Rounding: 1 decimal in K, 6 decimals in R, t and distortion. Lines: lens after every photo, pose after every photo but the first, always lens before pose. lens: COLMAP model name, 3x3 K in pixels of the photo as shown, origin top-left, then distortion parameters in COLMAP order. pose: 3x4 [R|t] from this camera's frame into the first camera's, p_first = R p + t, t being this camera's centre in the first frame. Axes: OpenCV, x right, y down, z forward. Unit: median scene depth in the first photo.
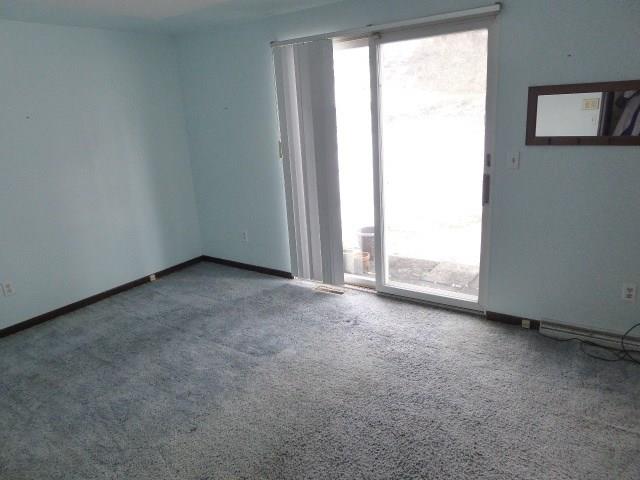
lens RADIAL K [[456.6, 0, 322.8], [0, 456.6, 242.0], [0, 0, 1]] dist [-0.010145, -0.003457]
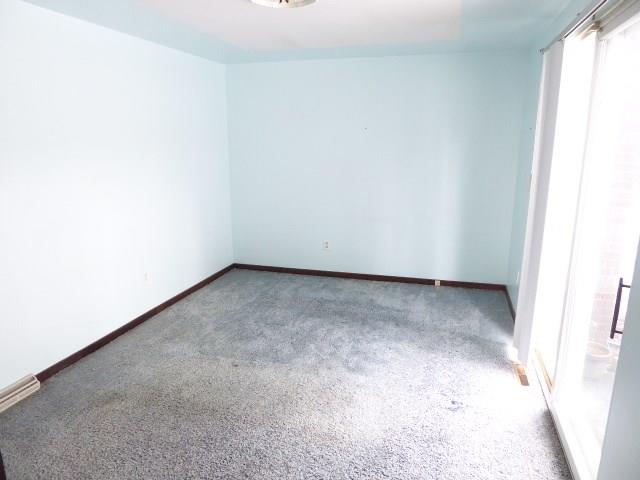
lens RADIAL K [[456.6, 0, 322.2], [0, 456.6, 239.0], [0, 0, 1]] dist [-0.010145, -0.003457]
pose [[0.313308, 0.261874, -0.912831, 0.591722], [-0.276148, 0.944813, 0.176267, -0.160287], [0.908614, 0.196850, 0.368334, 0.417796]]
